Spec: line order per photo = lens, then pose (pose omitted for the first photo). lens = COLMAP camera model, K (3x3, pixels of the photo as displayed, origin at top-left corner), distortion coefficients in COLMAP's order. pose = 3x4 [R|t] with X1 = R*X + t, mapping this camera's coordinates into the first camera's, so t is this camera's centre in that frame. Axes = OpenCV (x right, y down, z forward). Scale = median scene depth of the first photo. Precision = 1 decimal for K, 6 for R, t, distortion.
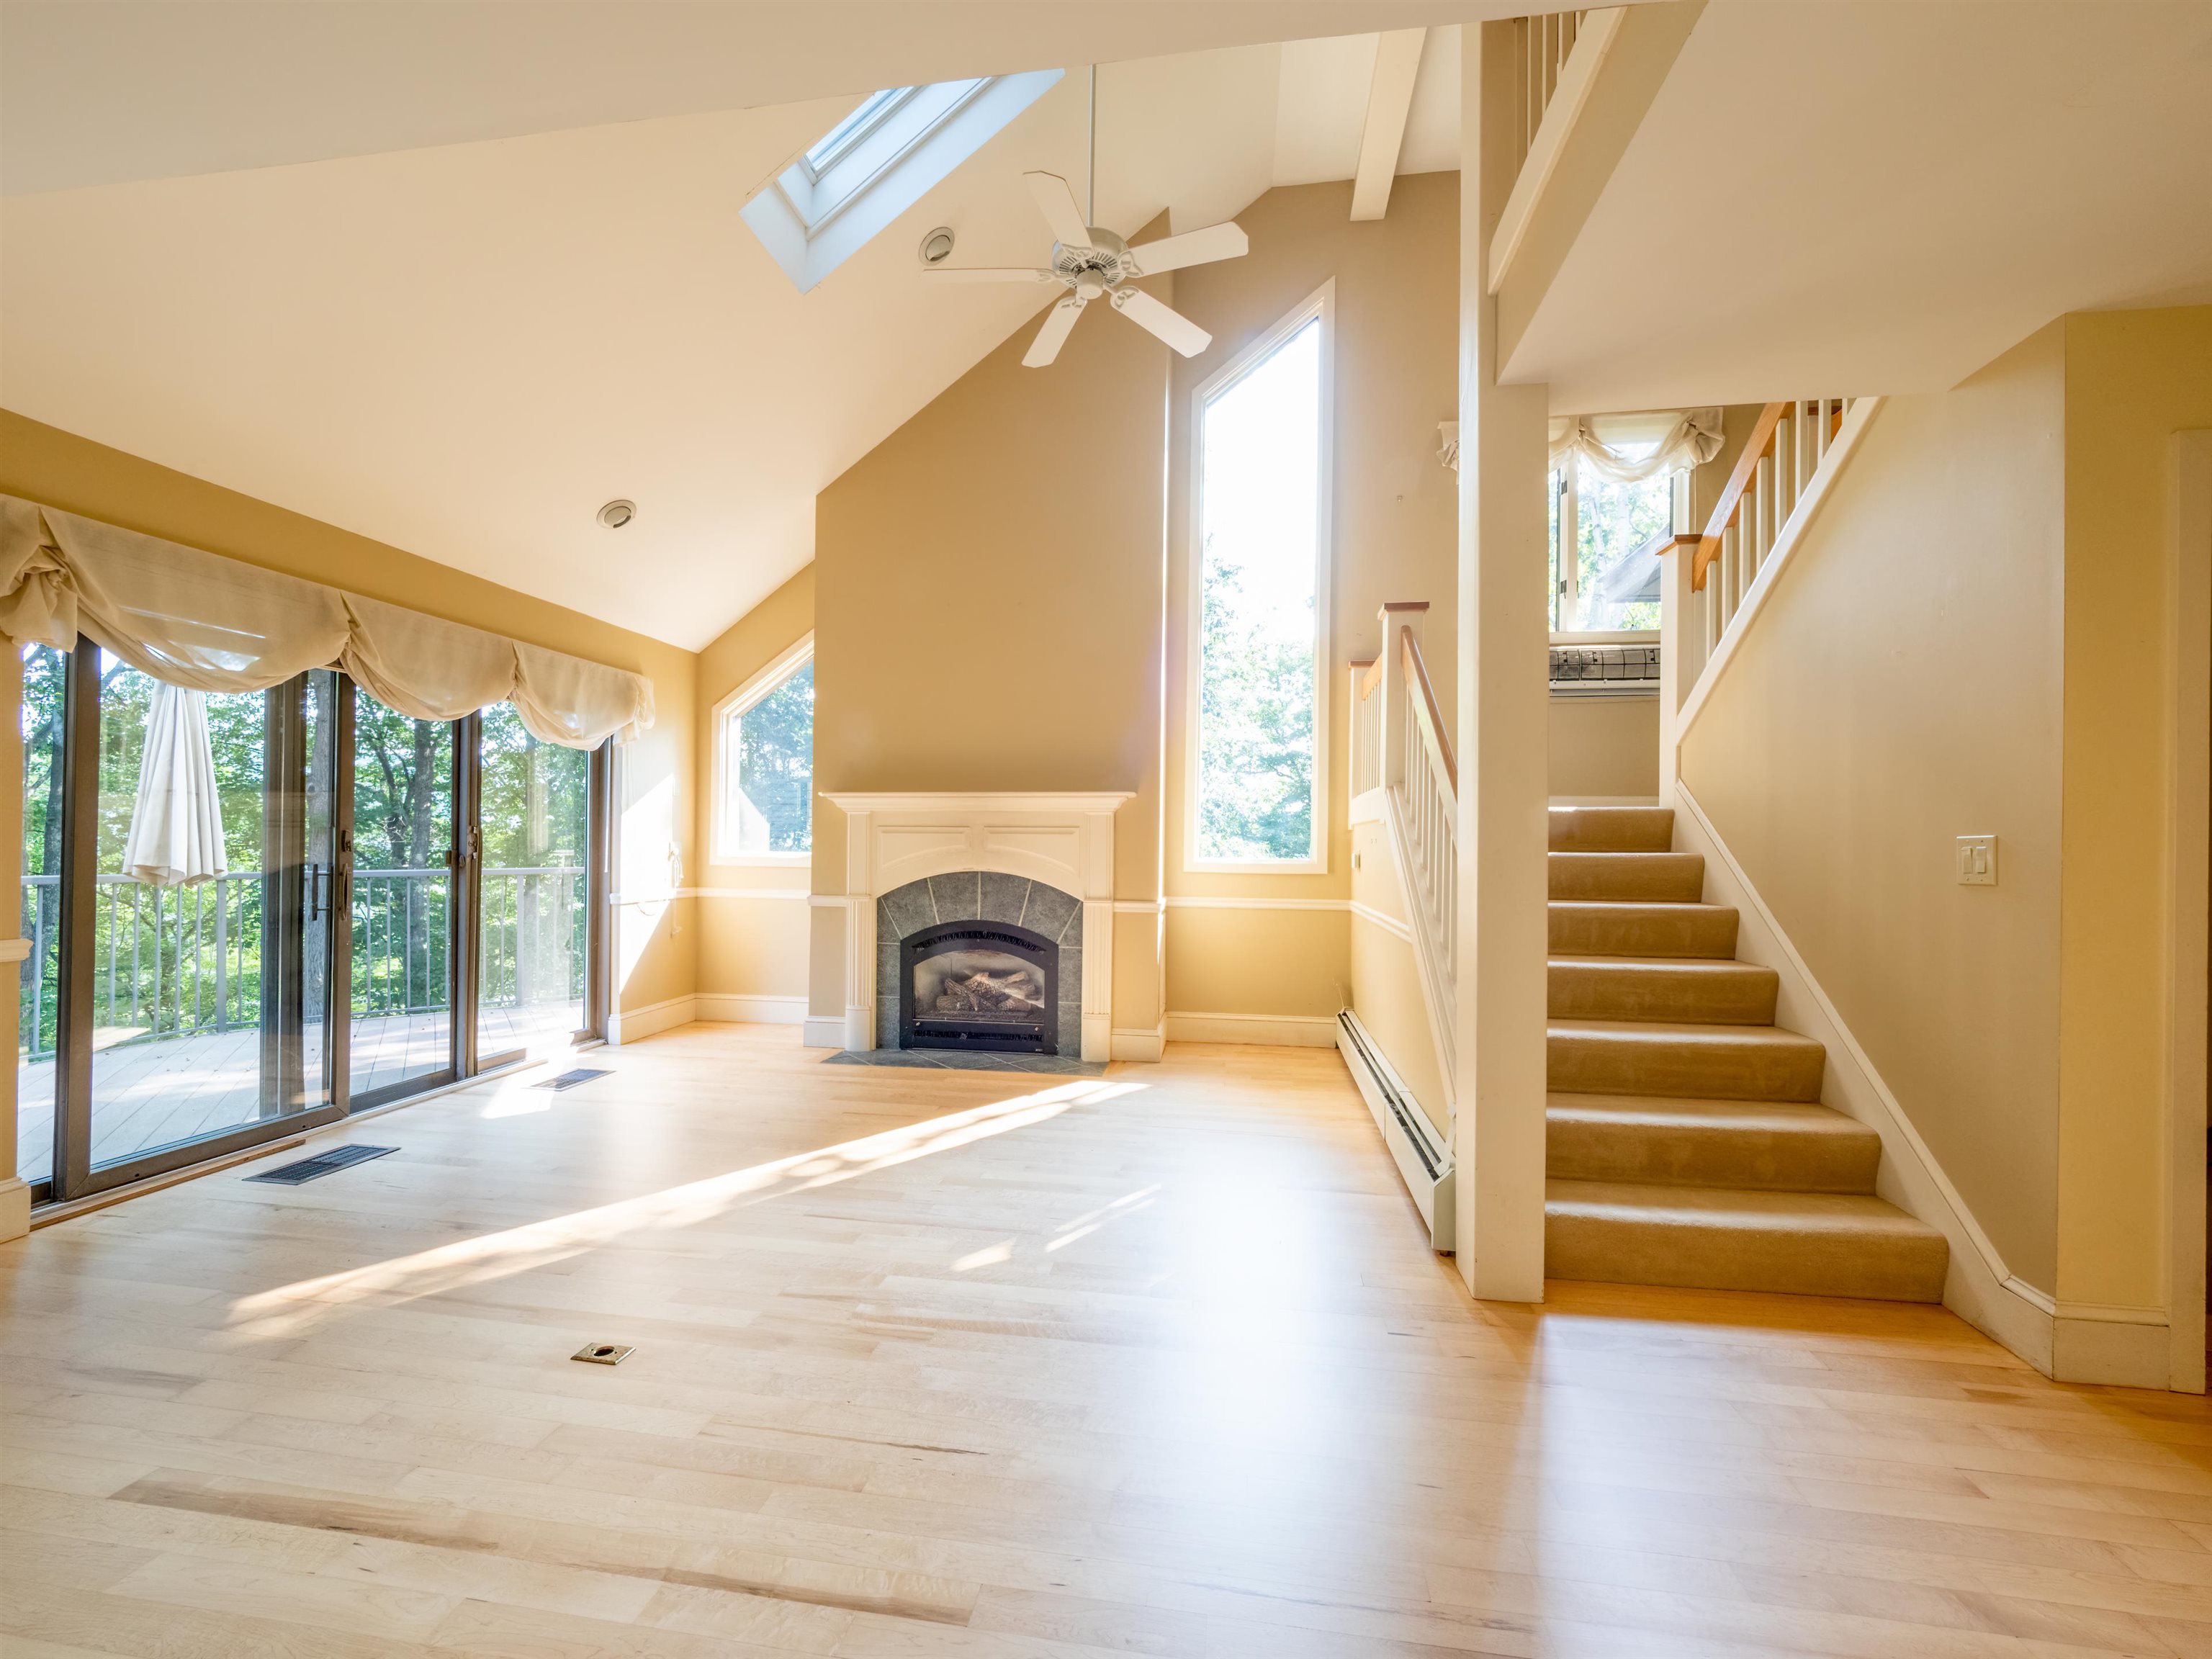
lens RADIAL K [[931.8, 0, 1093.2], [0, 931.8, 840.8], [0, 0, 1]] dist [-0.005116, -0.000498]
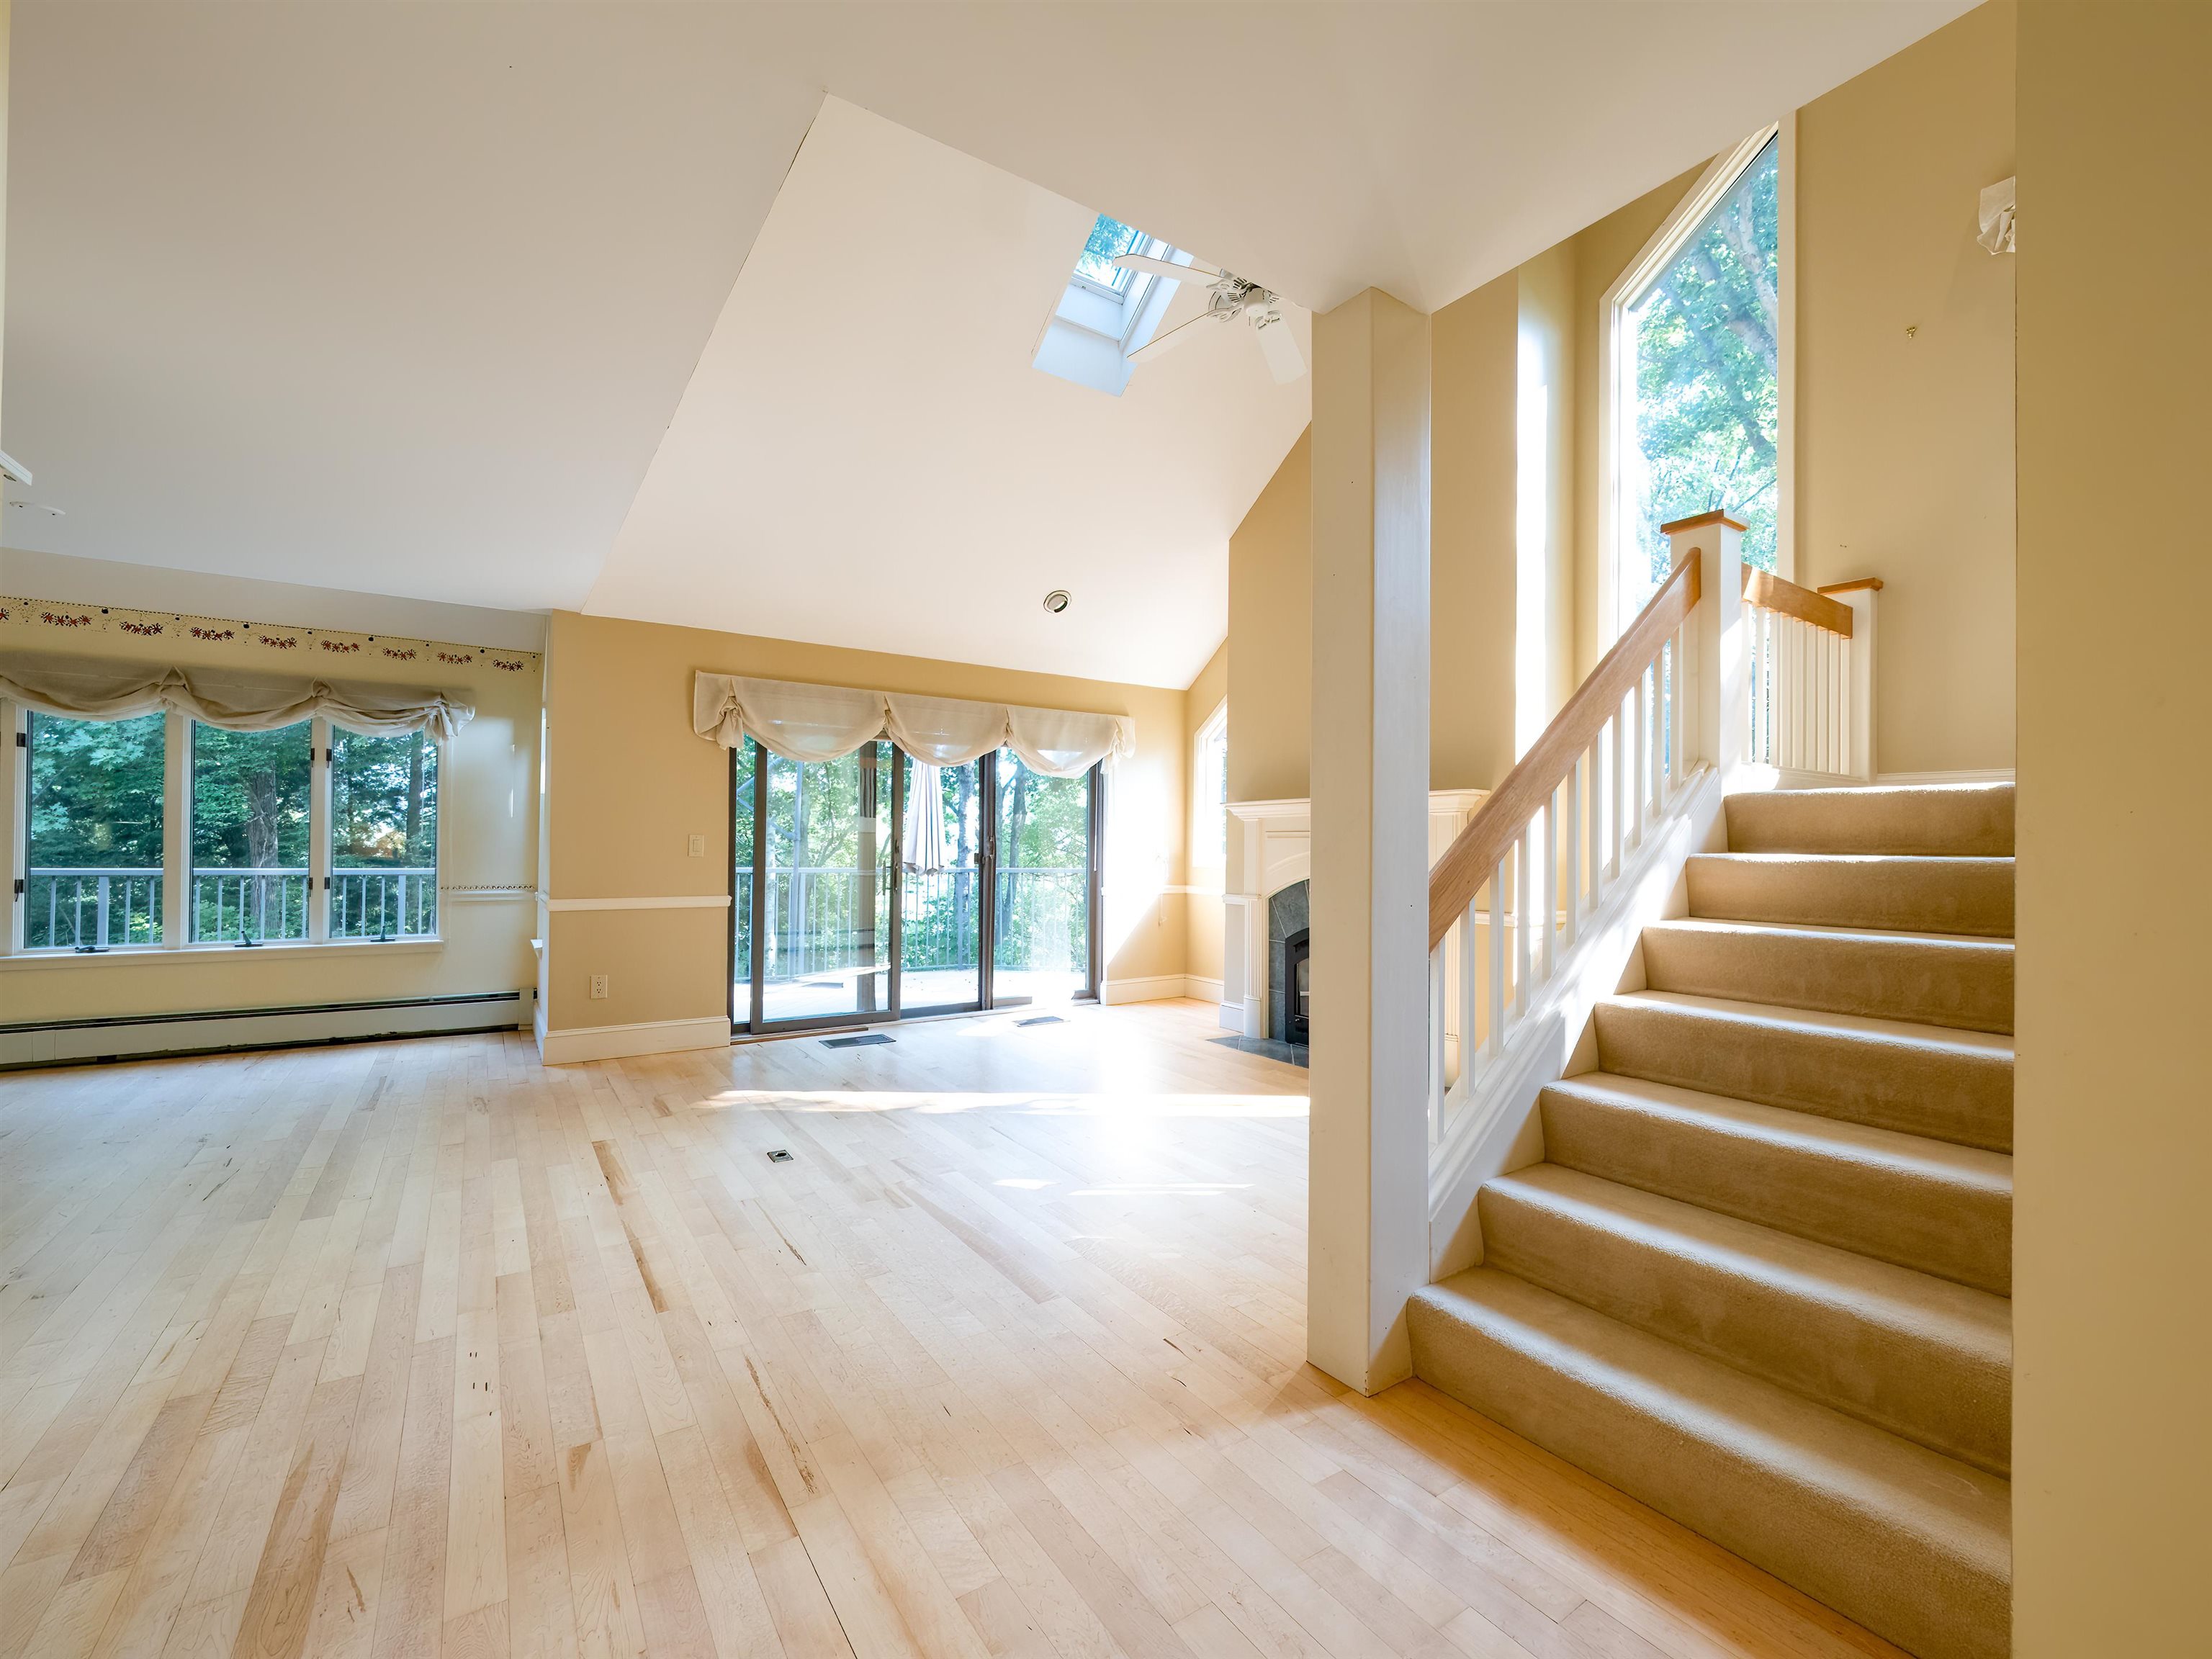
lens RADIAL K [[931.8, 0, 1093.2], [0, 931.8, 840.8], [0, 0, 1]] dist [-0.005116, -0.000498]
pose [[0.673687, -0.009564, -0.738955, 0.609648], [0.002537, 0.999940, -0.010630, 0.008187], [0.739012, 0.005286, 0.673671, 0.170612]]
